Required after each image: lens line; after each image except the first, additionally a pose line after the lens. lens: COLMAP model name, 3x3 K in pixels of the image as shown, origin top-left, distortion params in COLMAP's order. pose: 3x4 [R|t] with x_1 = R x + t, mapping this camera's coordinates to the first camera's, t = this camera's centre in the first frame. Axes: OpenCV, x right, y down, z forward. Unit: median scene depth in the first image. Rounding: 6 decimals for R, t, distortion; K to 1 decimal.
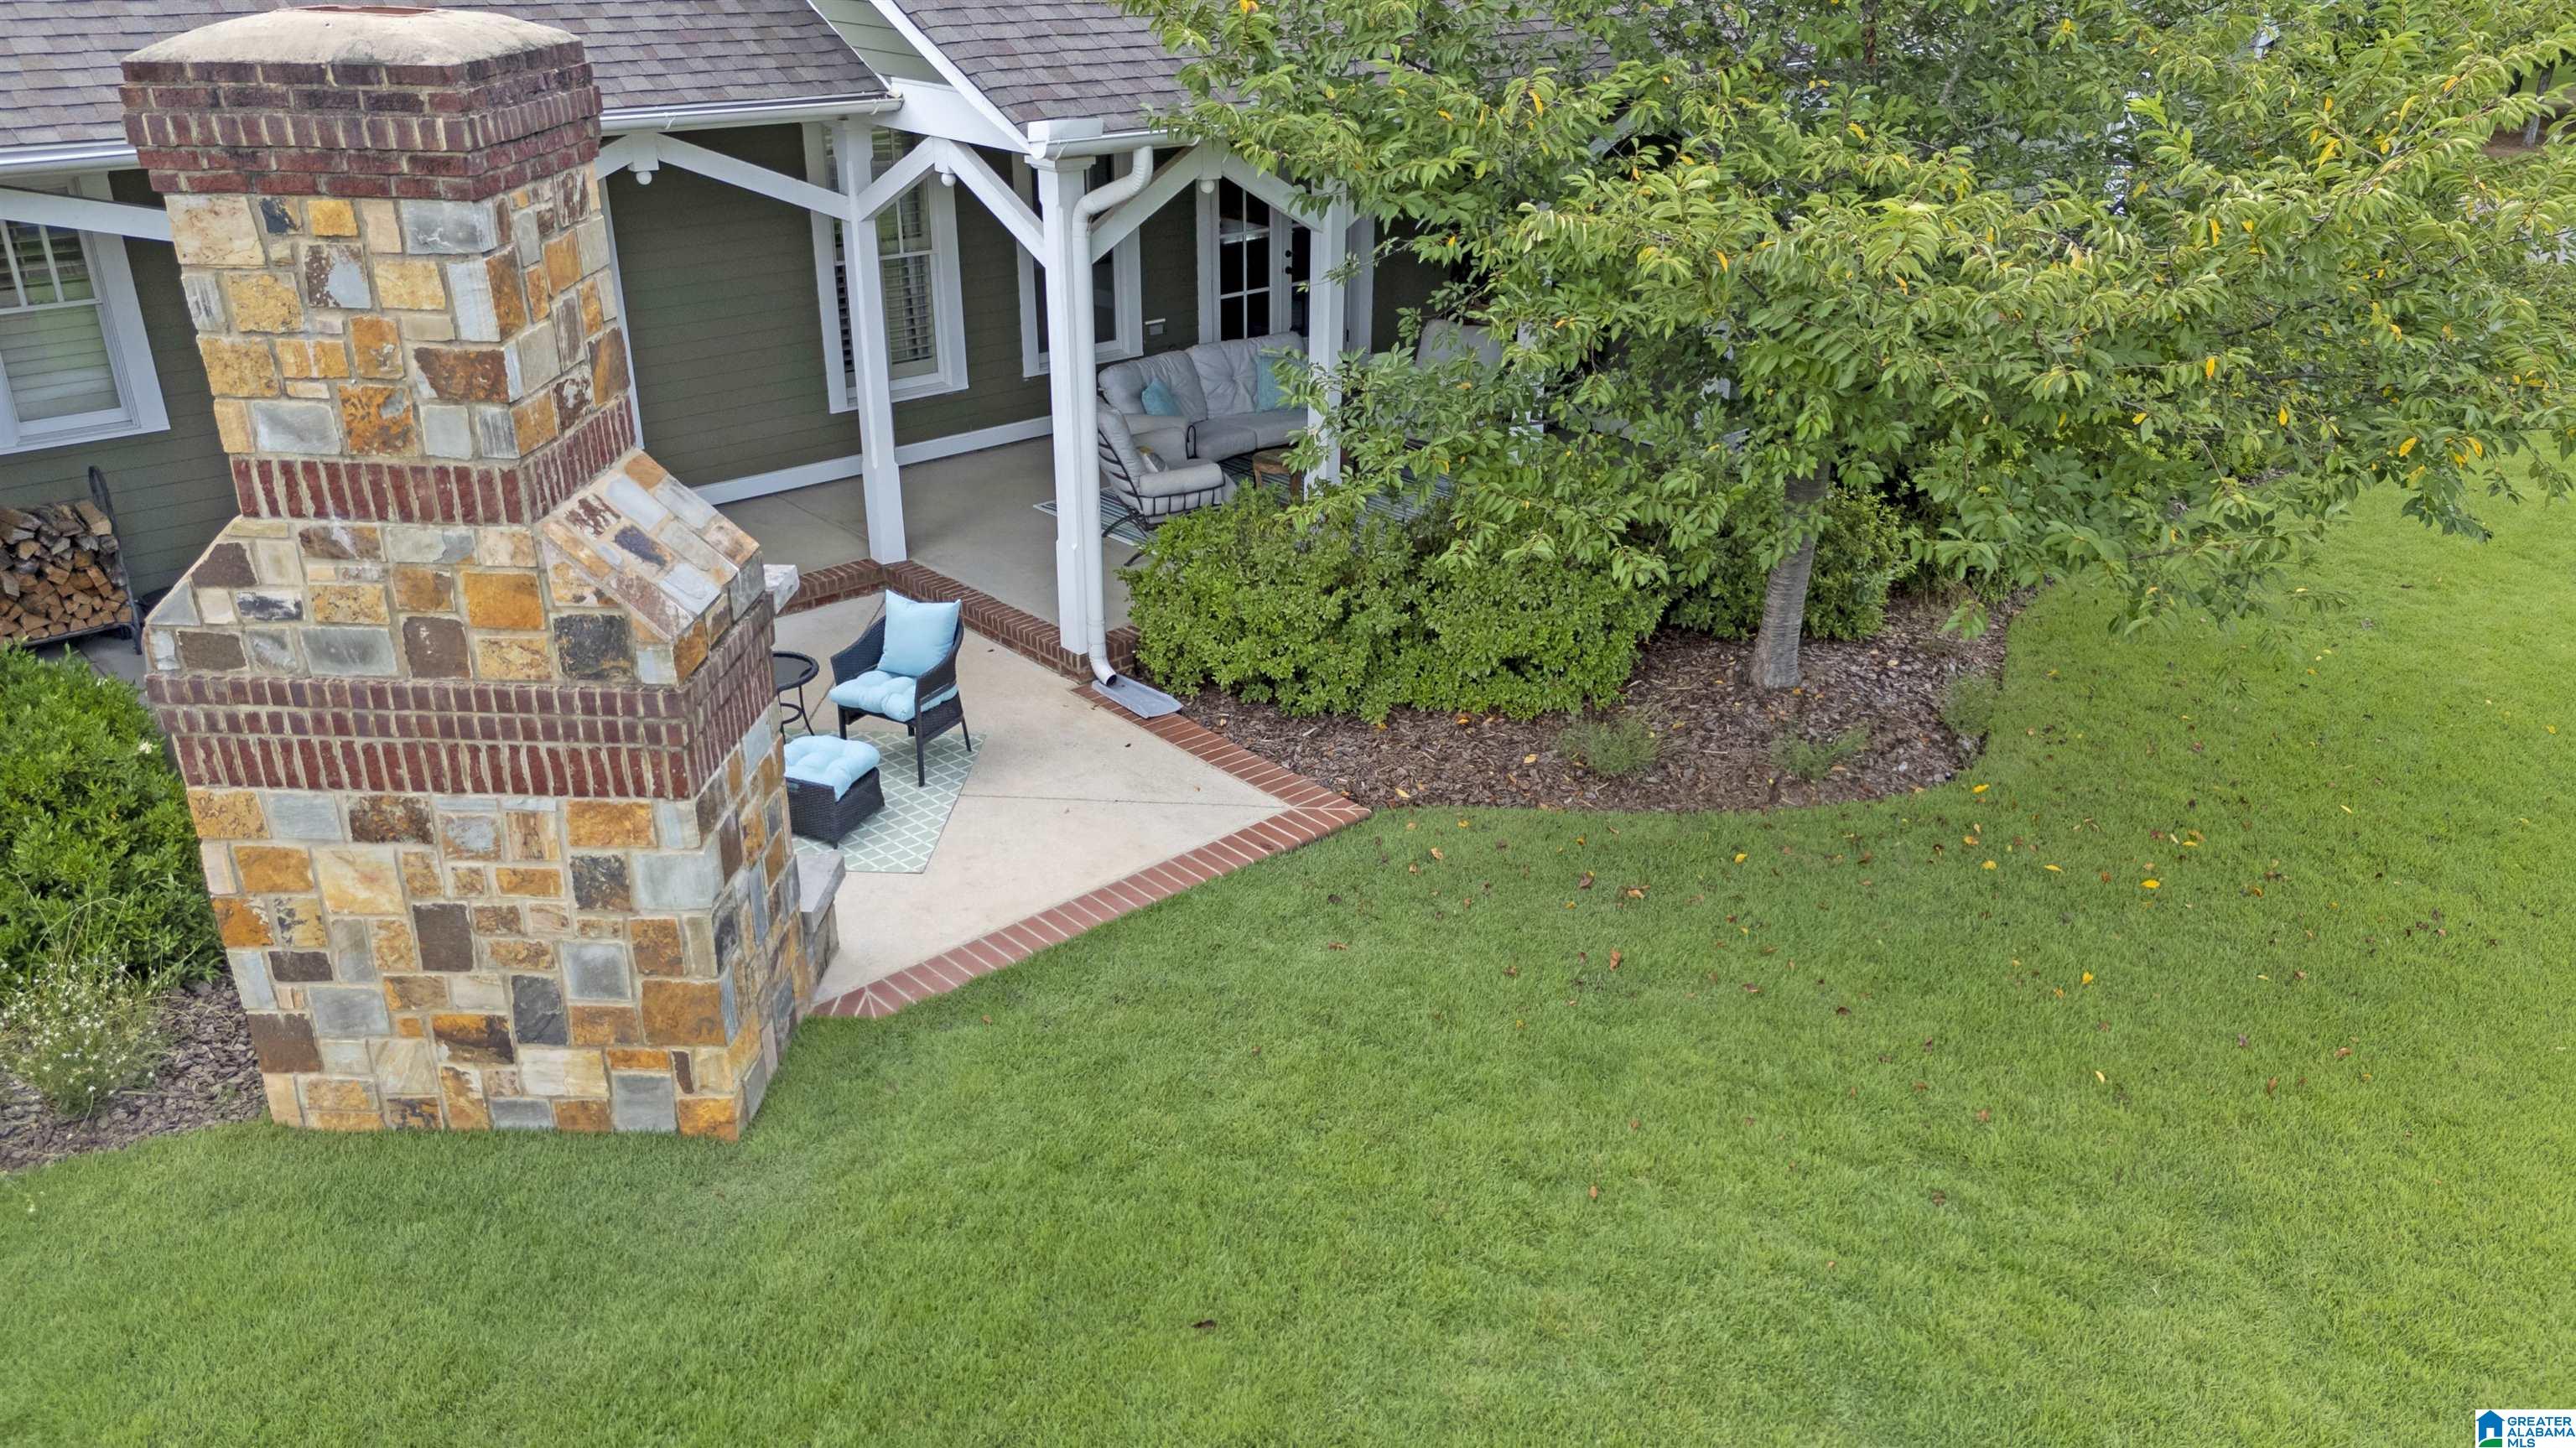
lens RADIAL K [[1856.5, 0, 1288.0], [0, 1856.5, 724.0], [0, 0, 1]] dist [0.081755, -0.043618]
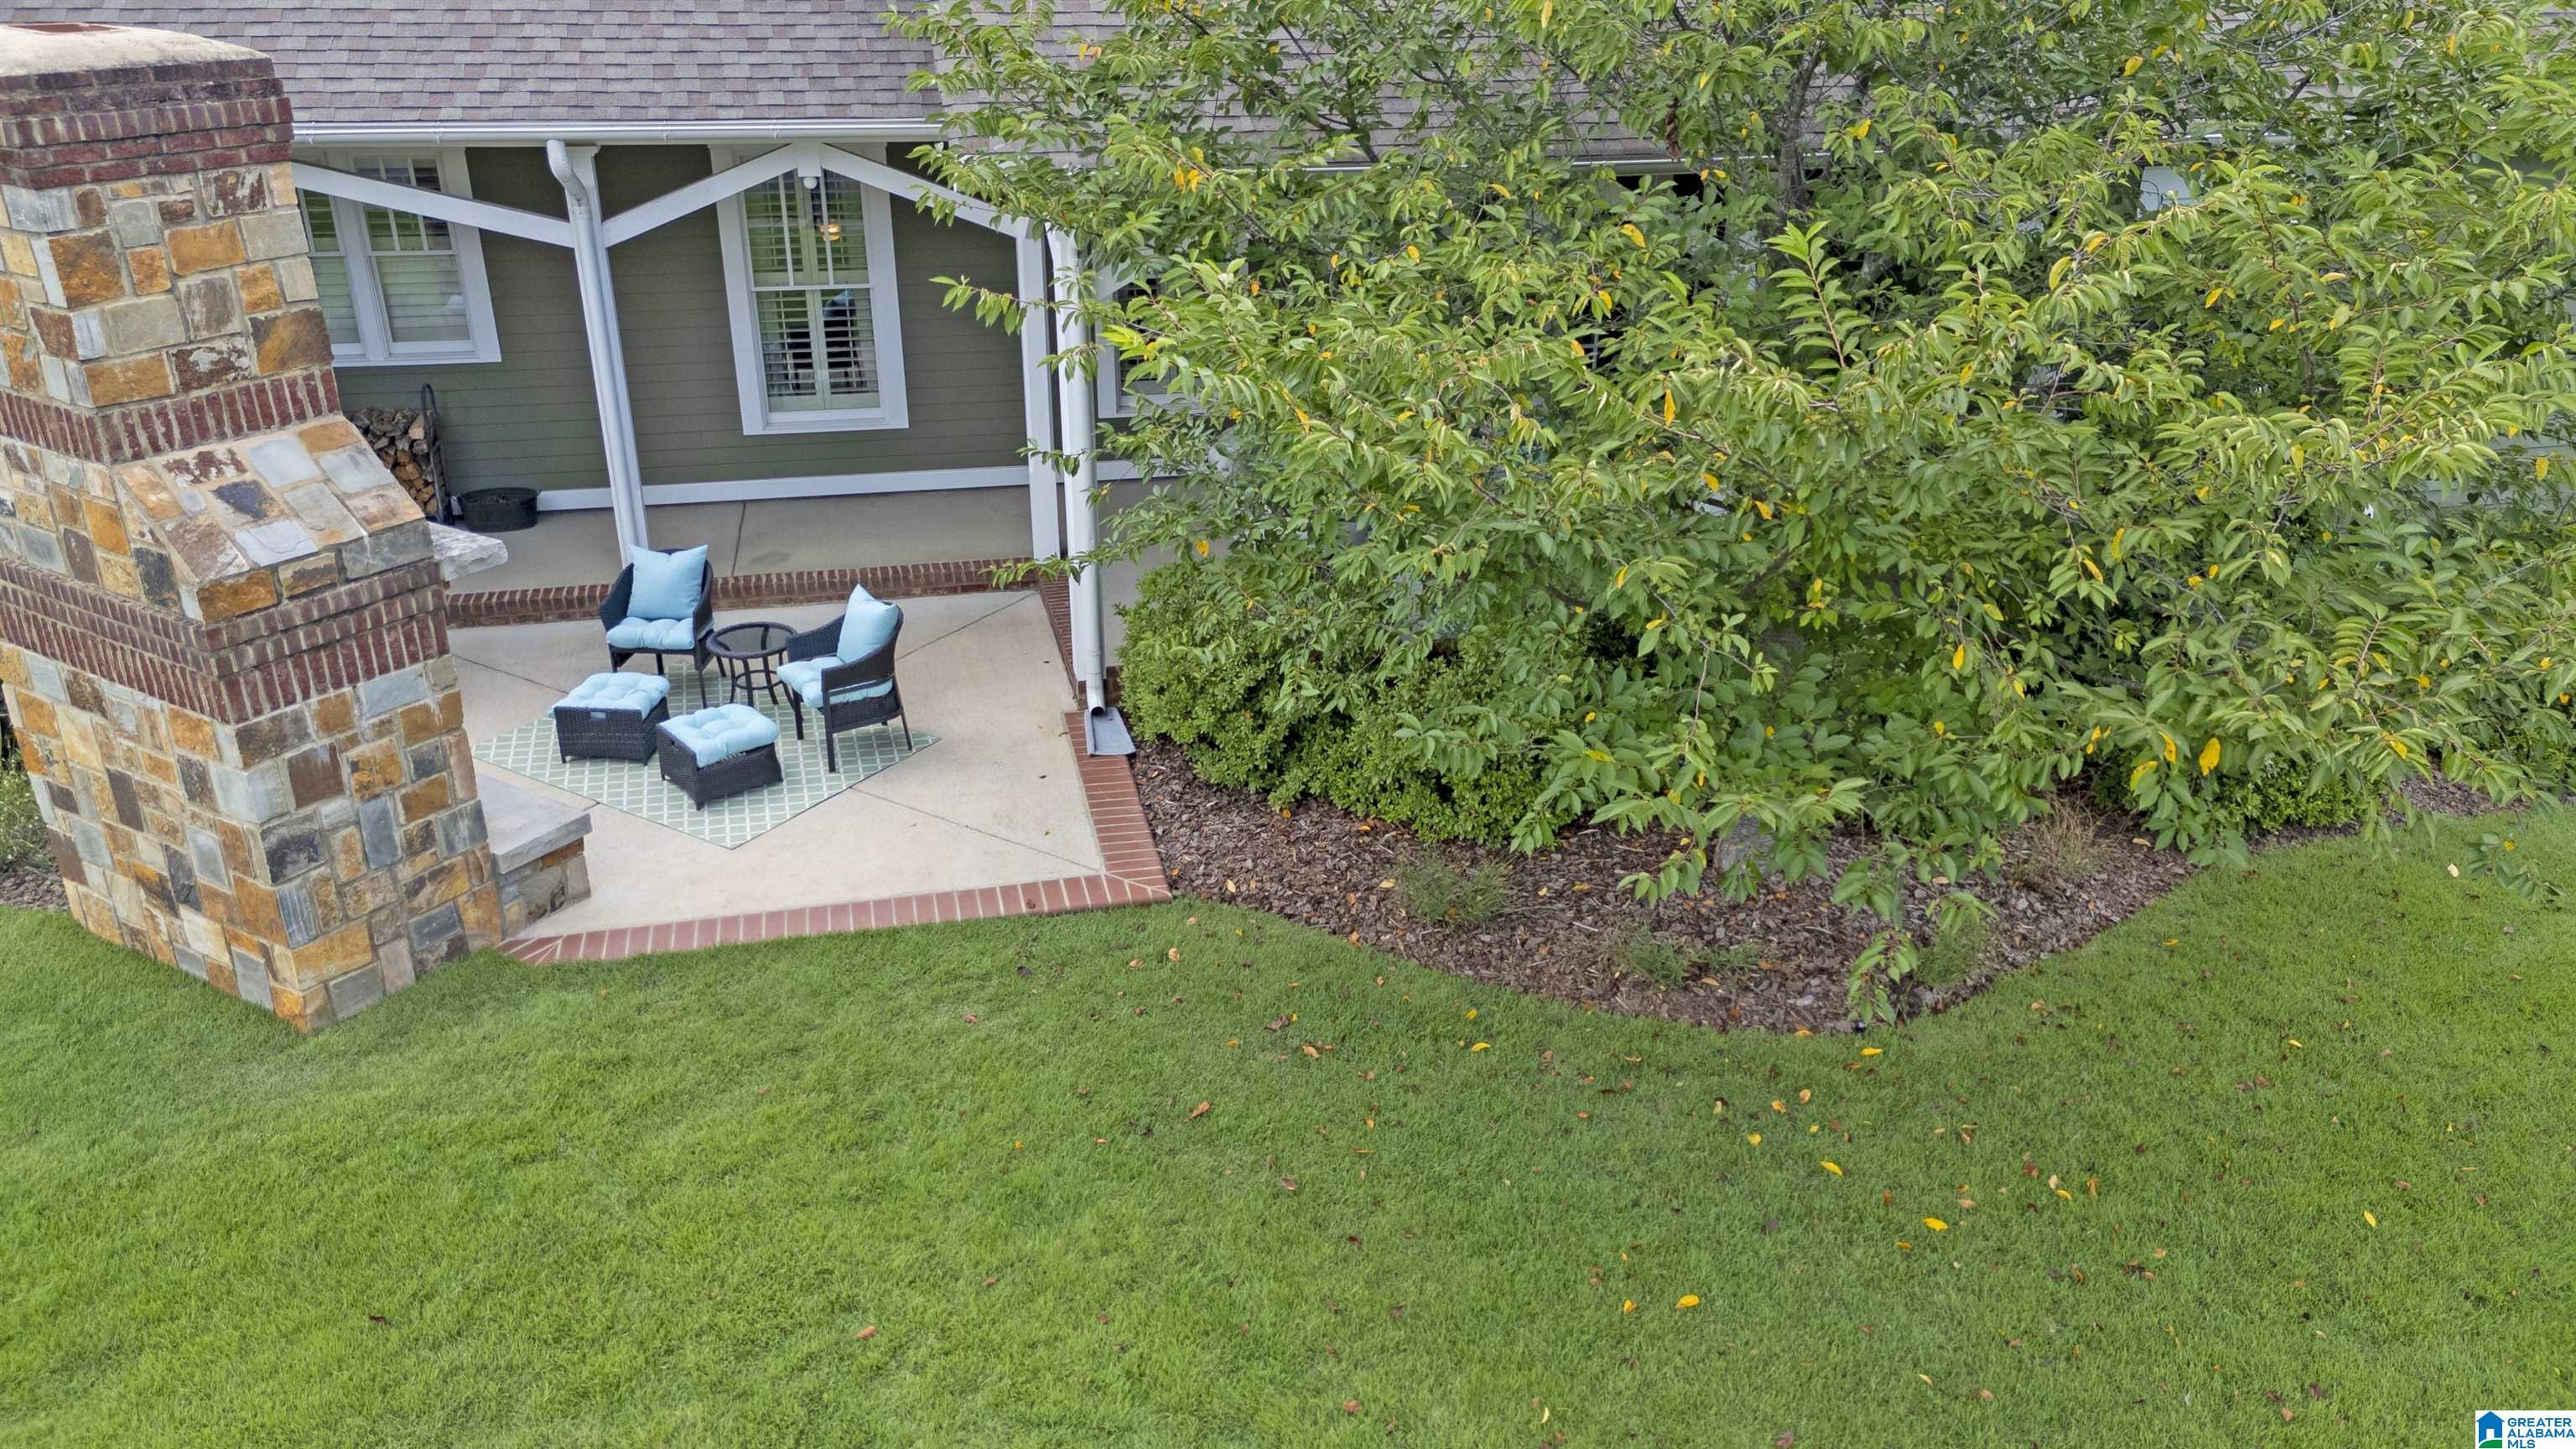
lens RADIAL K [[1856.6, 0, 1288.0], [0, 1856.6, 724.5], [0, 0, 1]] dist [0.081755, -0.043618]
pose [[0.877433, 0.199164, -0.436400, 0.707698], [-0.200622, 0.978712, 0.043291, -0.131659], [0.435732, 0.049567, 0.898711, 0.235640]]
